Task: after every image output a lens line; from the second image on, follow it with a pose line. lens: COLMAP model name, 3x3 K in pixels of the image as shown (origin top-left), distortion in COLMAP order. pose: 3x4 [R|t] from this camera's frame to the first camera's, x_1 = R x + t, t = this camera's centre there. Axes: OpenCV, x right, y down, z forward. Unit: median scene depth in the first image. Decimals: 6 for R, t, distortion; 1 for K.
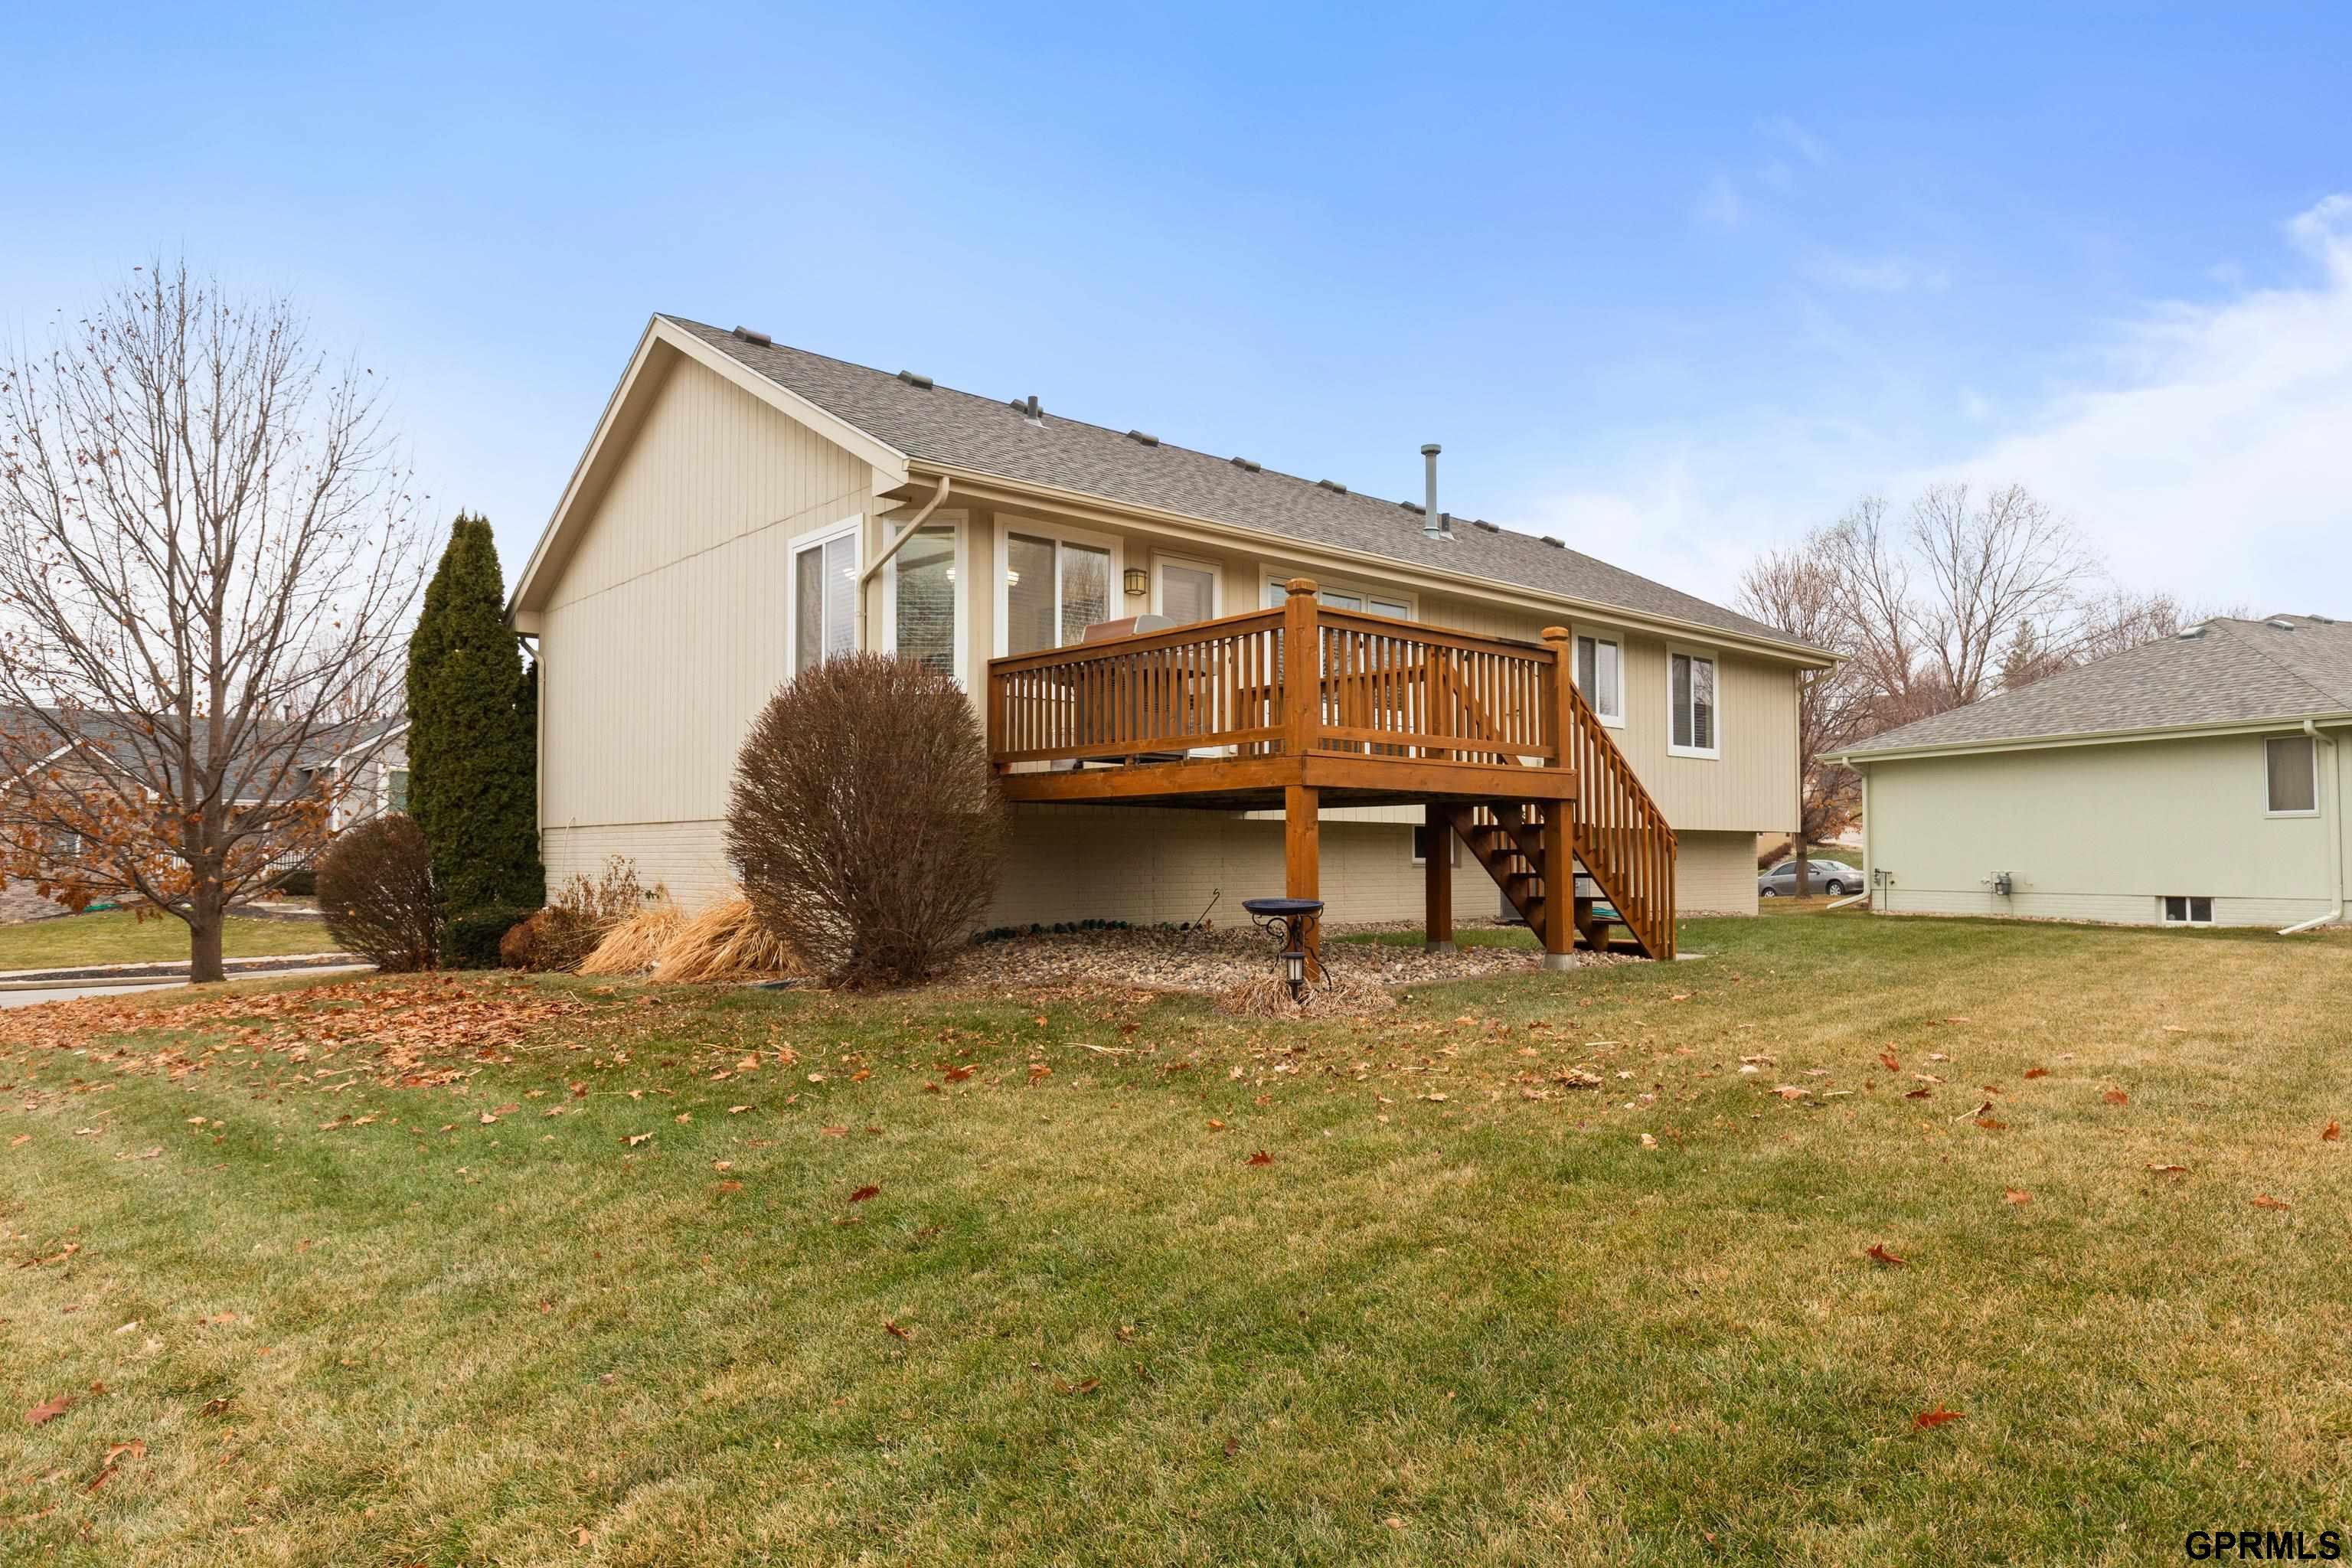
lens RADIAL K [[1405.4, 0, 1173.6], [0, 1405.4, 707.4], [0, 0, 1]] dist [0.000260, 0.000141]
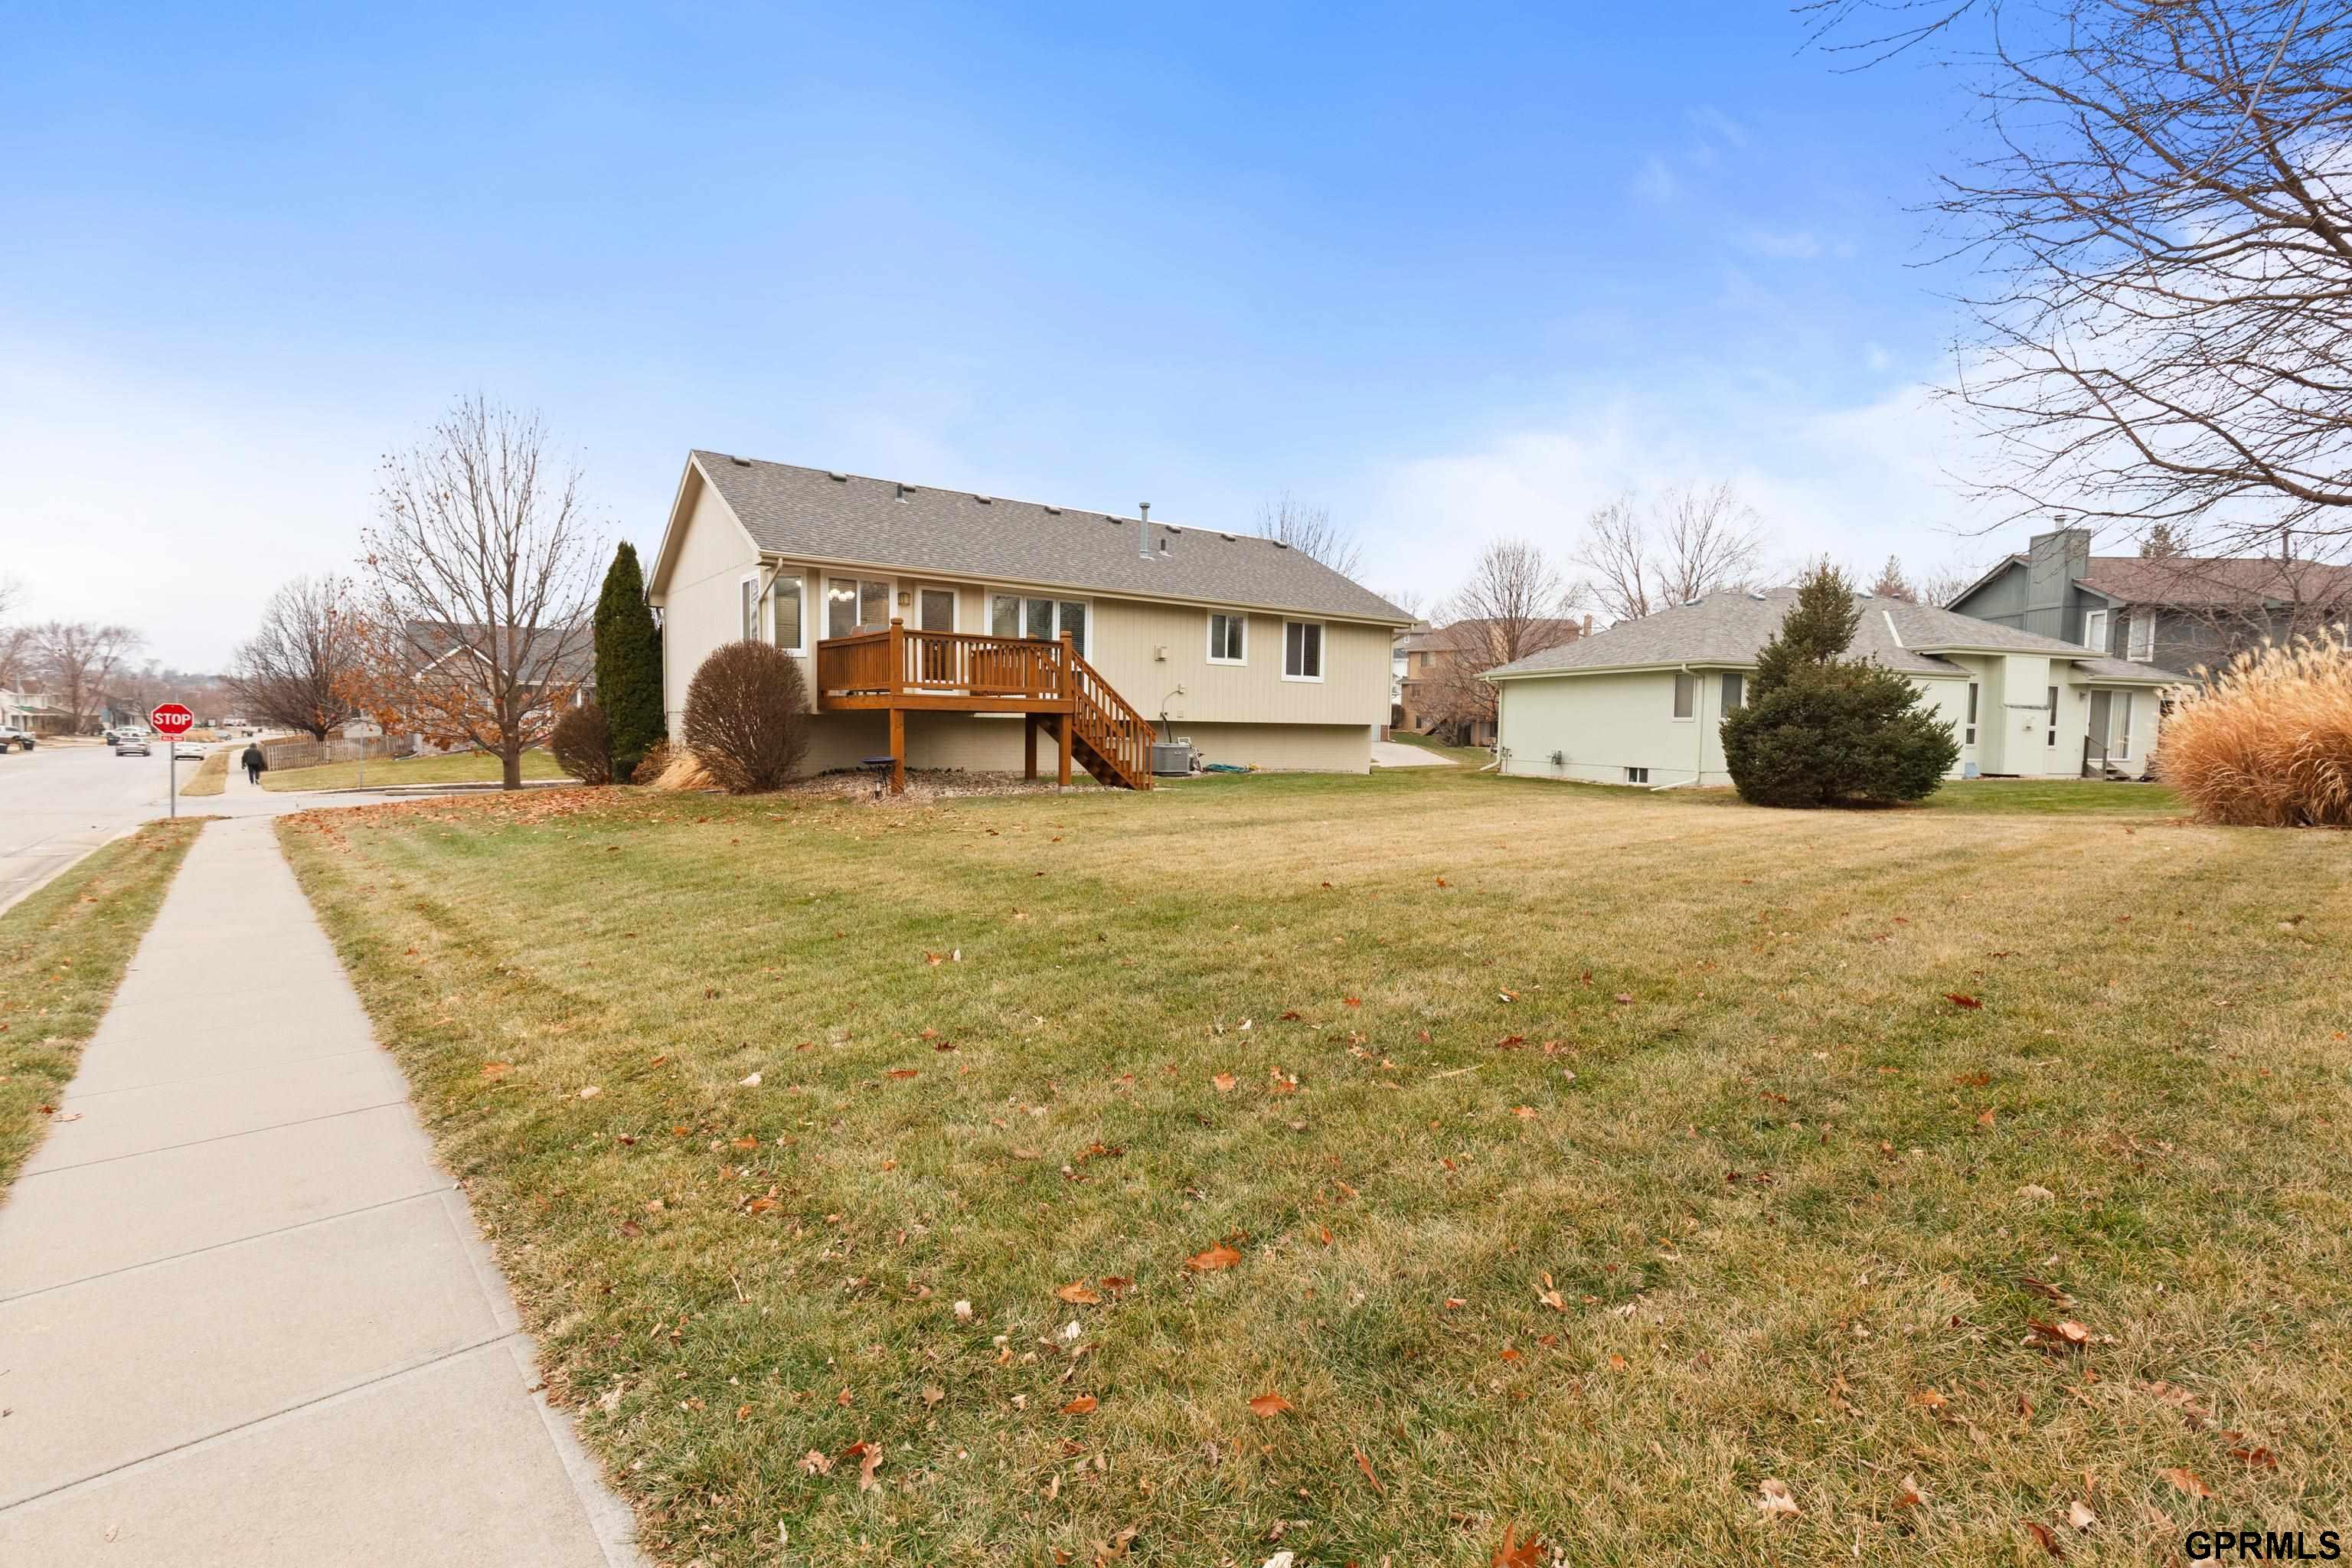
lens RADIAL K [[1091.0, 0, 1186.0], [0, 1091.0, 696.9], [0, 0, 1]] dist [0.002250, 0.000211]
pose [[0.995292, 0.015613, -0.095655, 0.342813], [-0.007651, 0.996516, 0.083047, -0.054205], [0.096619, -0.081924, 0.991944, -0.337611]]
